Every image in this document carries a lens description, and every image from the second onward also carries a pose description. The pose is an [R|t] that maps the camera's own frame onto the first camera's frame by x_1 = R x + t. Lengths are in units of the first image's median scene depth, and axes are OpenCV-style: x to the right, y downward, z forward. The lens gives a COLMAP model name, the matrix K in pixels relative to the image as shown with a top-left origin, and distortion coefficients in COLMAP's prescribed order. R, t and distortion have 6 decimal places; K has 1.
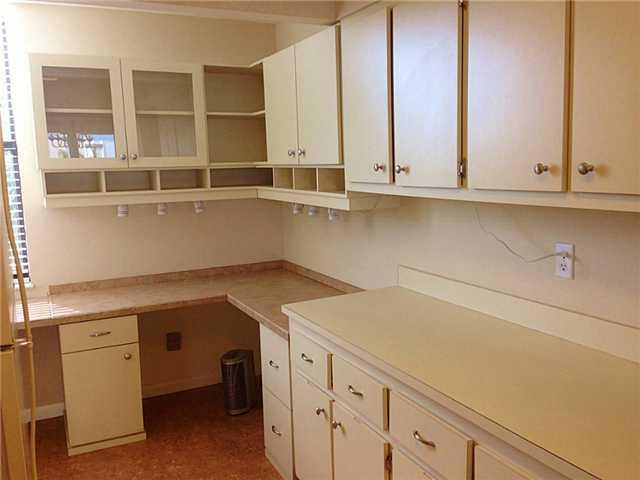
lens RADIAL K [[581.9, 0, 325.9], [0, 581.9, 238.5], [0, 0, 1]] dist [0.071087, 0.000000]
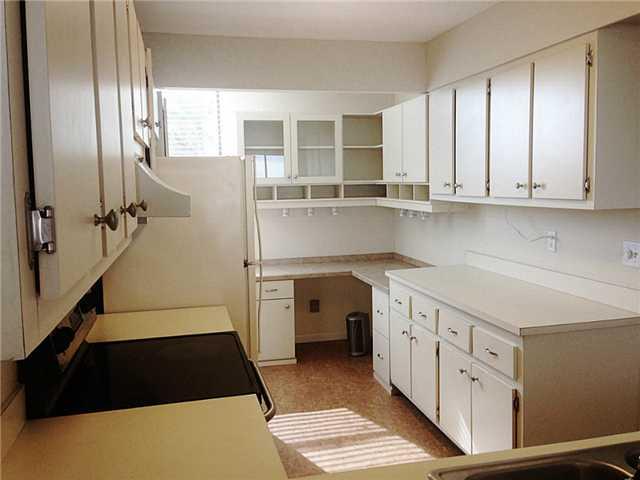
lens RADIAL K [[581.9, 0, 304.2], [0, 581.9, 241.8], [0, 0, 1]] dist [0.071087, 0.000000]
pose [[0.965737, 0.033455, -0.257359, 0.091752], [-0.039236, 0.999079, -0.017358, 0.055991], [0.256541, 0.026861, 0.966160, -0.459936]]
